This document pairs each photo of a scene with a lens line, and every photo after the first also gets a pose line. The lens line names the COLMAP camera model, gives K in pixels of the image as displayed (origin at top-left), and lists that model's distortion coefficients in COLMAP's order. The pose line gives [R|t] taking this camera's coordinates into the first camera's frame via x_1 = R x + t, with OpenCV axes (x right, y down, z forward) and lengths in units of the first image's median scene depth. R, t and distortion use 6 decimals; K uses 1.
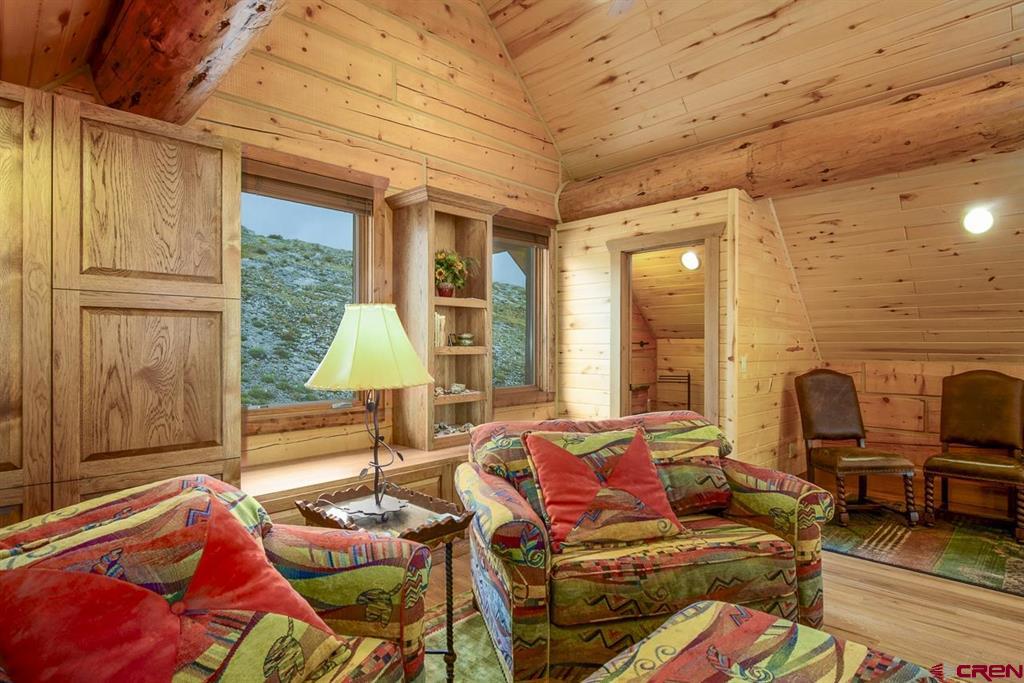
lens RADIAL K [[533.5, 0, 513.5], [0, 533.5, 344.7], [0, 0, 1]] dist [-0.000789, -0.004379]
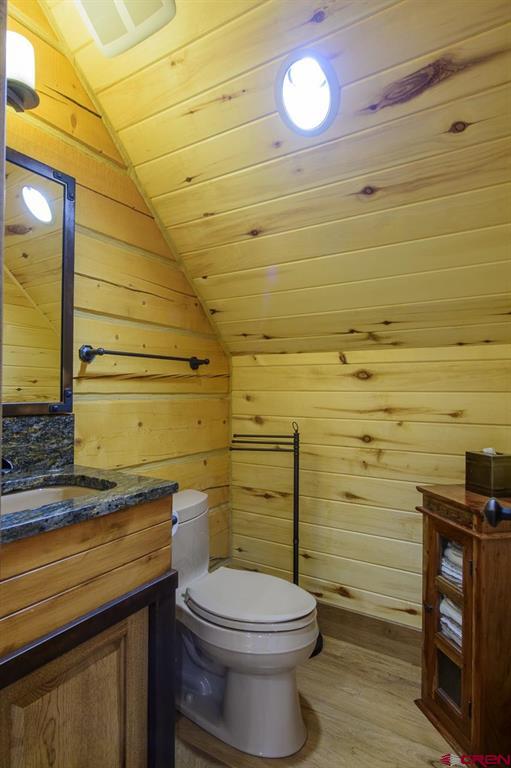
lens RADIAL K [[400.1, 0, 256.0], [0, 400.1, 386.5], [0, 0, 1]] dist [-0.000789, -0.004379]
pose [[0.971024, 0.004367, 0.238943, 0.211116], [-0.002465, 0.999963, -0.008259, 0.020181], [-0.238970, 0.007431, 0.970998, 0.667200]]
